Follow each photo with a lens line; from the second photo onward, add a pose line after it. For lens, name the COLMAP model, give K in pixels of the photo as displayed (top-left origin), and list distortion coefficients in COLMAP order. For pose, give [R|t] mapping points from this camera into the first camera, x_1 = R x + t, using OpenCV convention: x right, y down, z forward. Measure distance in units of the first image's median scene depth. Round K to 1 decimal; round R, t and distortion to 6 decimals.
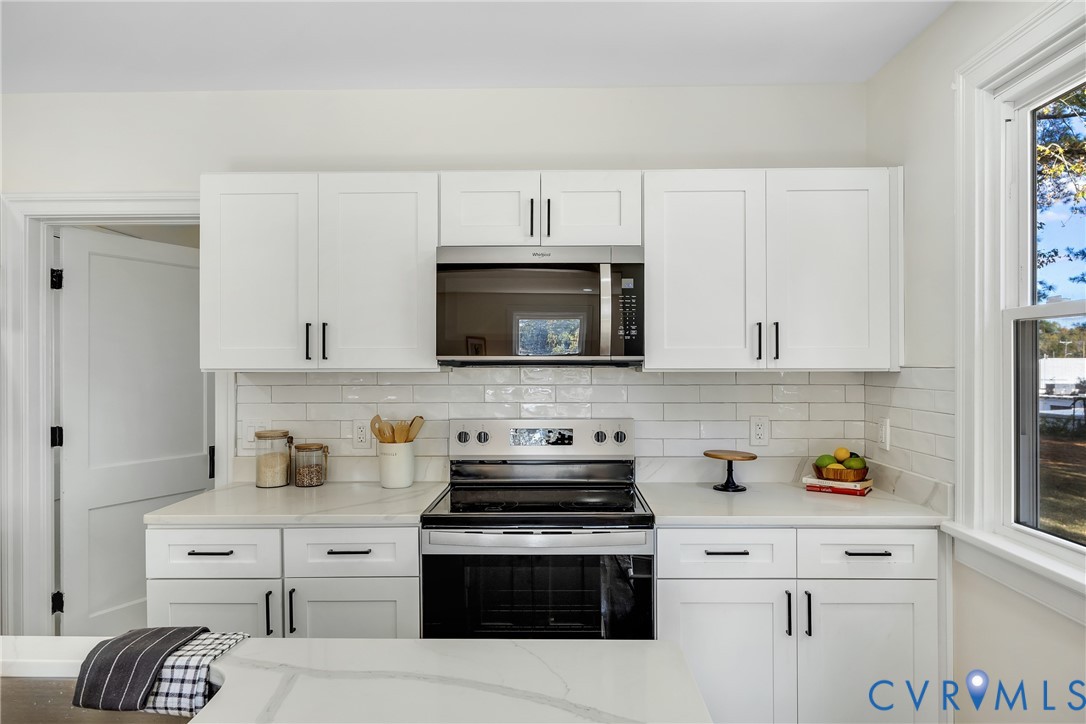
lens RADIAL K [[645.3, 0, 543.0], [0, 645.3, 362.0], [0, 0, 1]] dist [-0.005782, -0.001237]
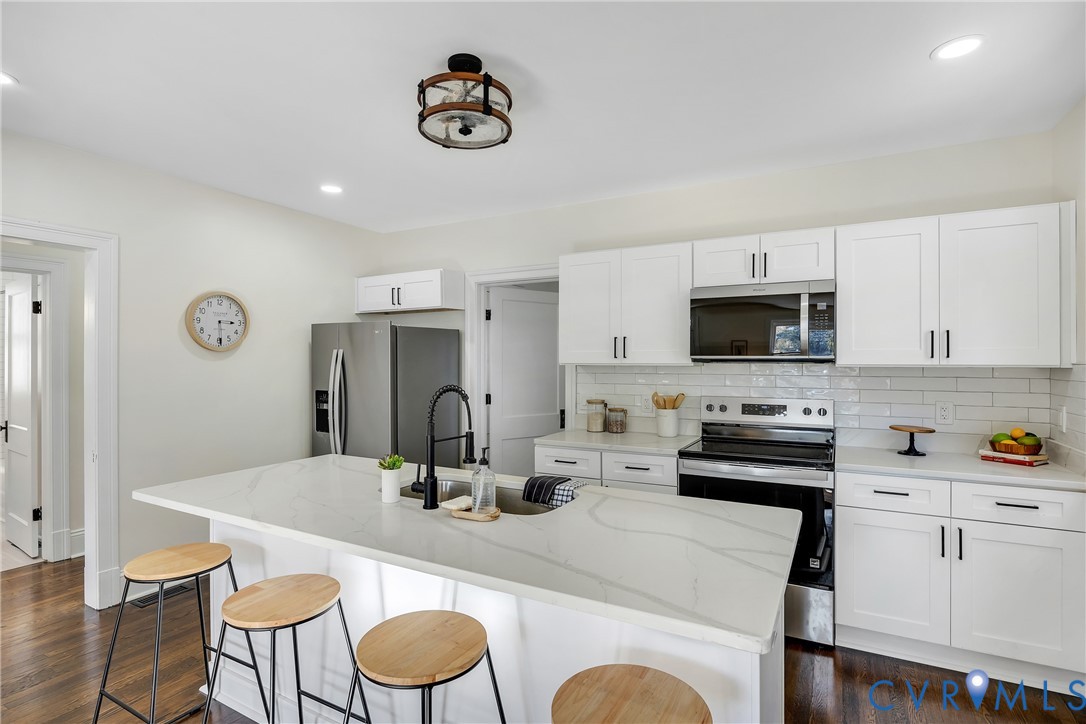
lens RADIAL K [[537.6, 0, 543.0], [0, 537.6, 362.0], [0, 0, 1]] dist [-0.001797, -0.000220]
pose [[0.882818, 0.003266, -0.469705, 0.139467], [-0.000950, 0.999986, 0.005167, -0.000497], [0.469715, -0.004115, 0.882808, -0.359802]]
